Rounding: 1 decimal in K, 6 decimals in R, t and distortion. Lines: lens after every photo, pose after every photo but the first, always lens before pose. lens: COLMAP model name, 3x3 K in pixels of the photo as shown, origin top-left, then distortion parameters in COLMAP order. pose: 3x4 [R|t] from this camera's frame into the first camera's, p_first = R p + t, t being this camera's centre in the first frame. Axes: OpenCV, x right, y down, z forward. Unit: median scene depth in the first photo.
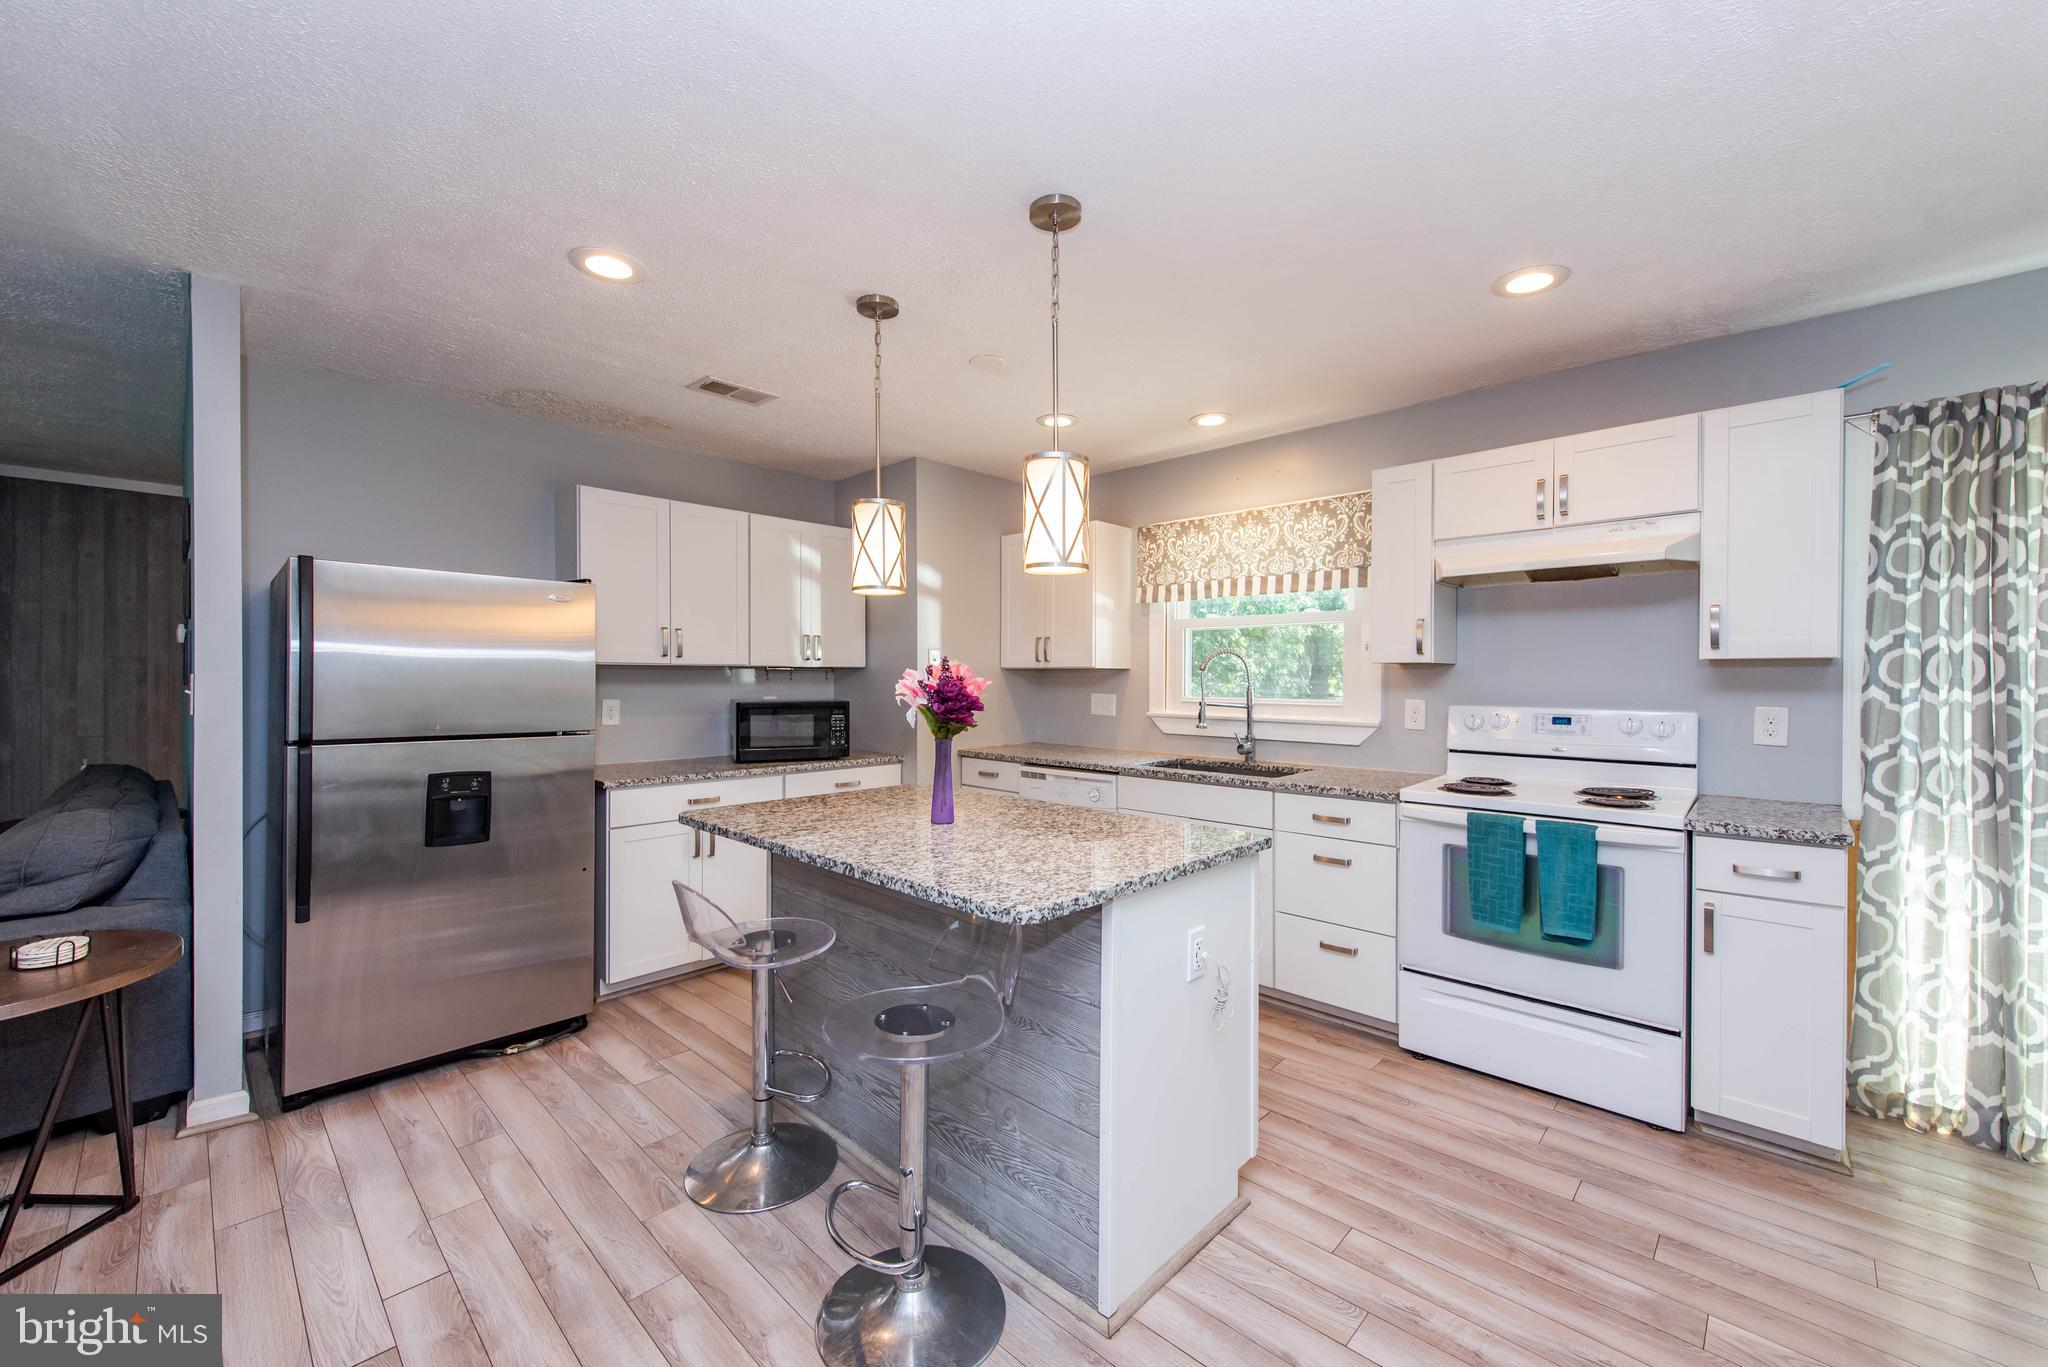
lens RADIAL K [[799.8, 0, 1028.0], [0, 799.8, 685.1], [0, 0, 1]] dist [0.014683, -0.004624]
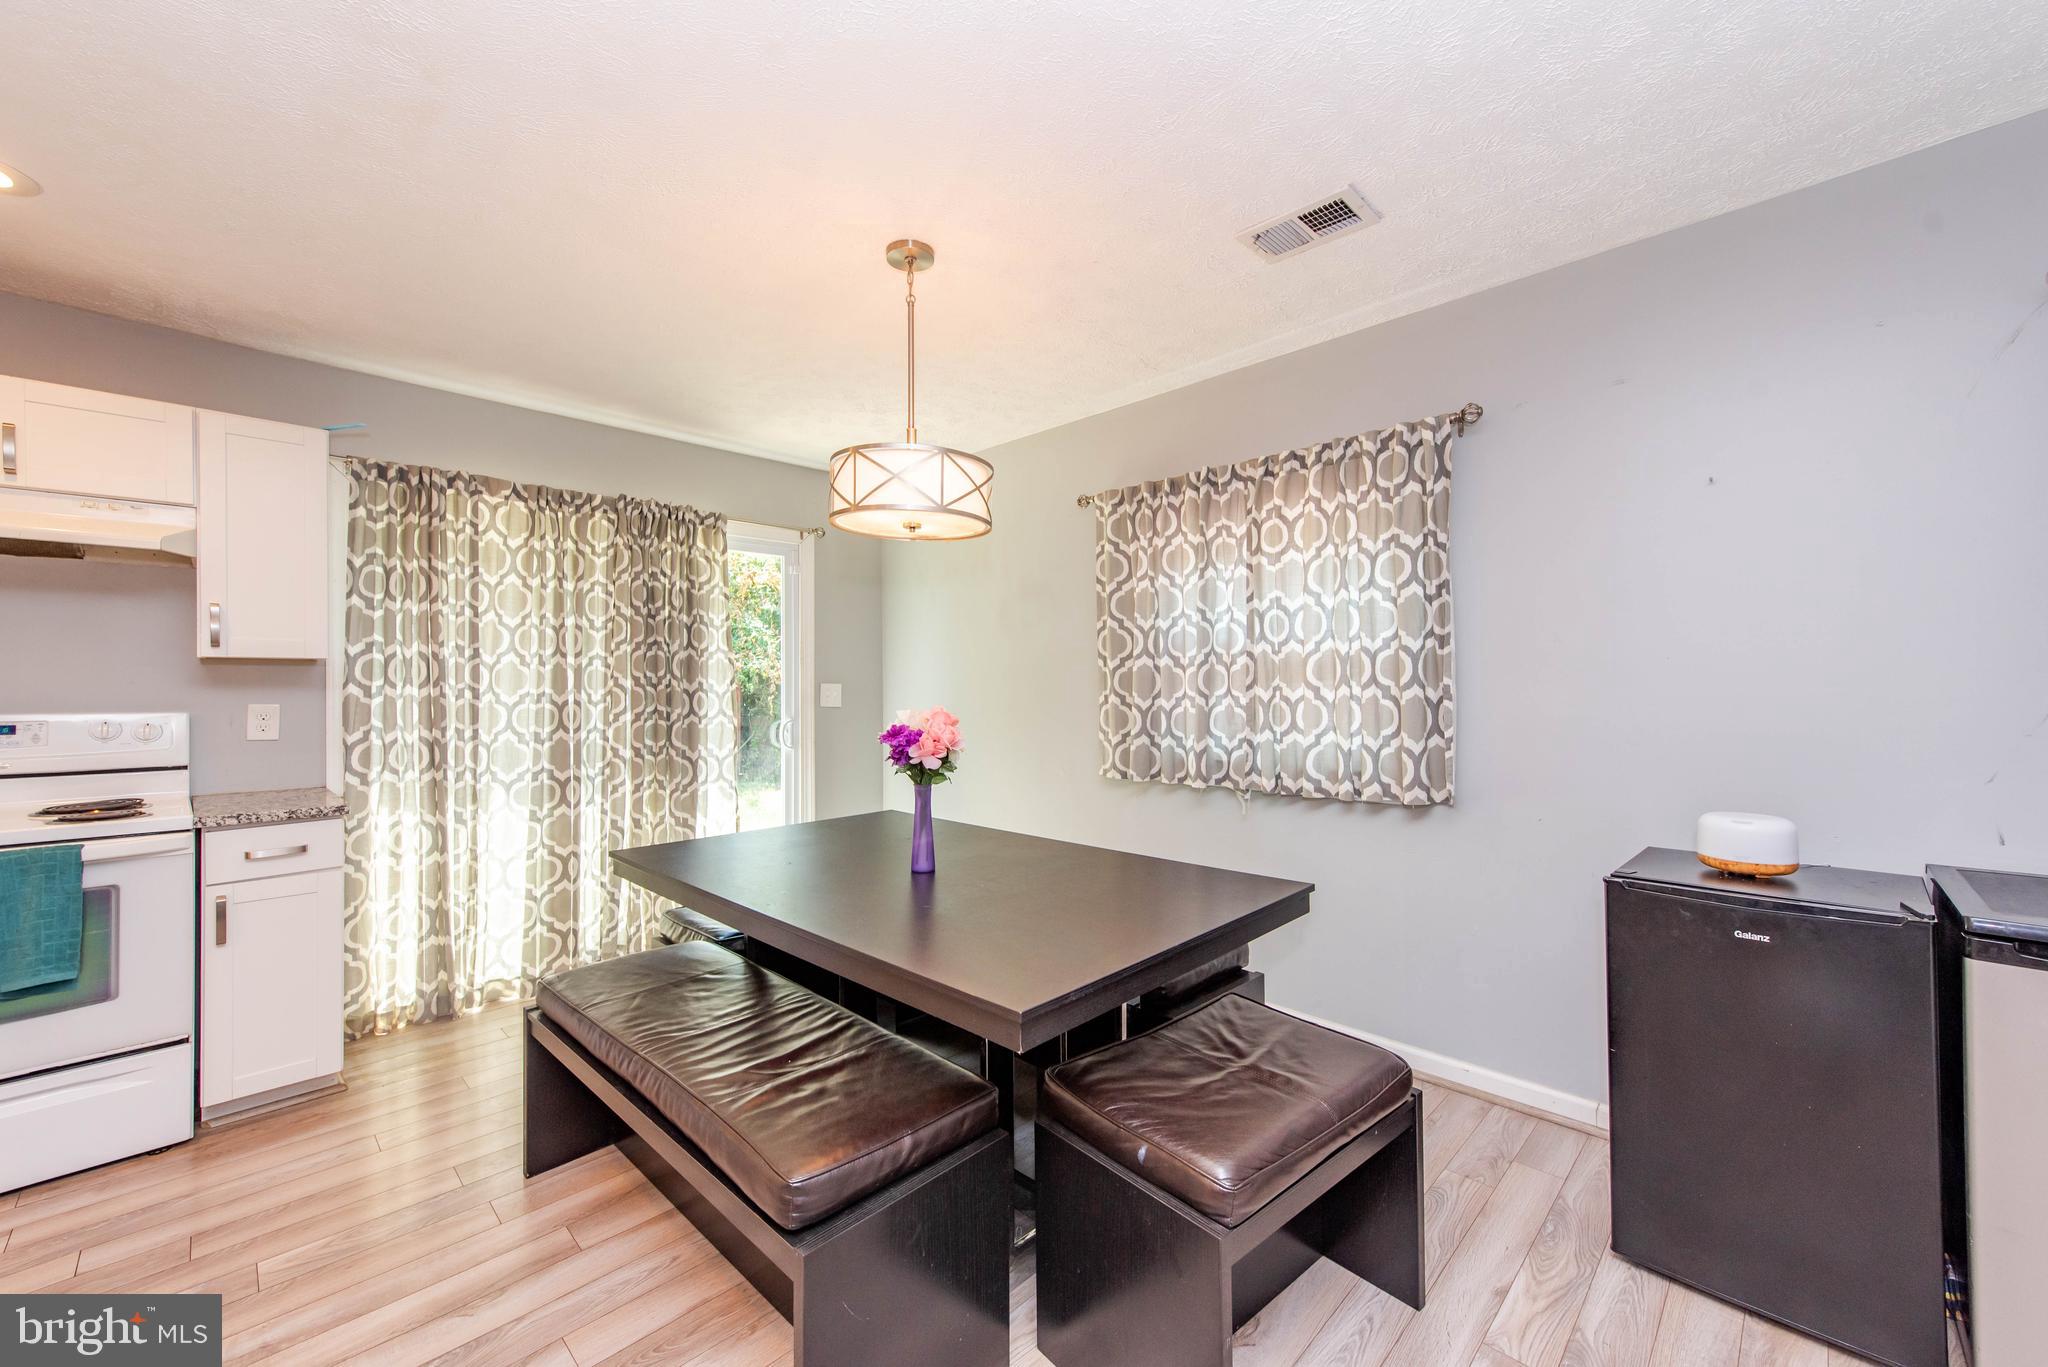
lens RADIAL K [[799.8, 0, 1031.9], [0, 799.8, 682.0], [0, 0, 1]] dist [0.014683, -0.004624]
pose [[0.011419, 0.003117, 0.999930, -0.145107], [0.013265, 0.999907, -0.003268, 0.015412], [-0.999847, 0.013302, 0.011376, -0.033577]]
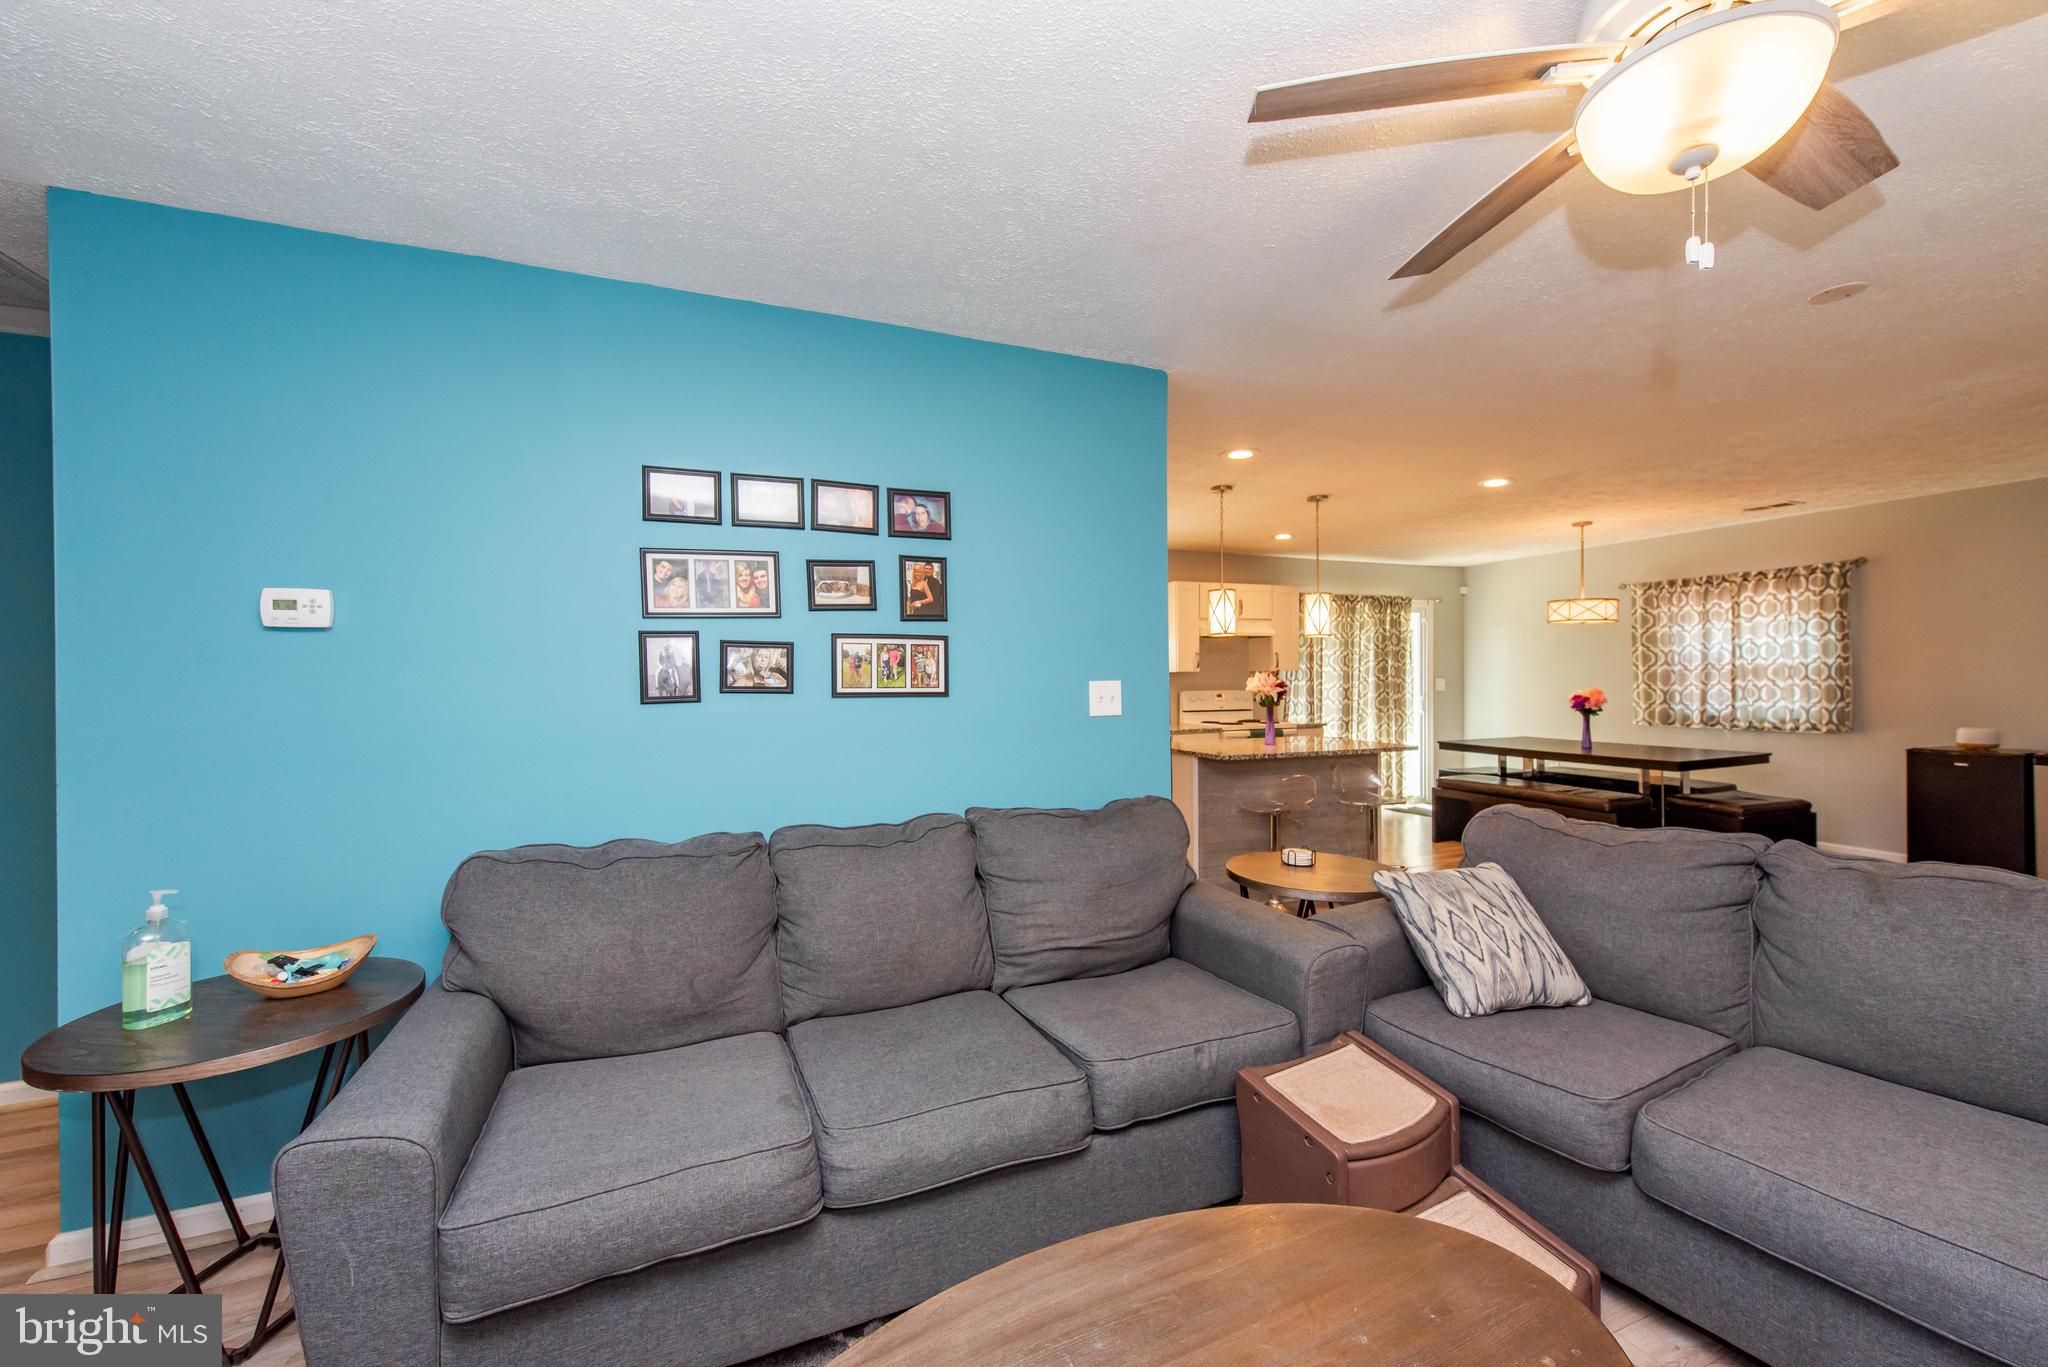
lens RADIAL K [[799.8, 0, 1030.6], [0, 799.8, 682.1], [0, 0, 1]] dist [0.014683, -0.004624]
pose [[0.406197, -0.009664, 0.913735, -2.235937], [0.017110, 0.999849, 0.002969, -0.016731], [-0.913625, 0.014428, 0.406301, 0.666812]]
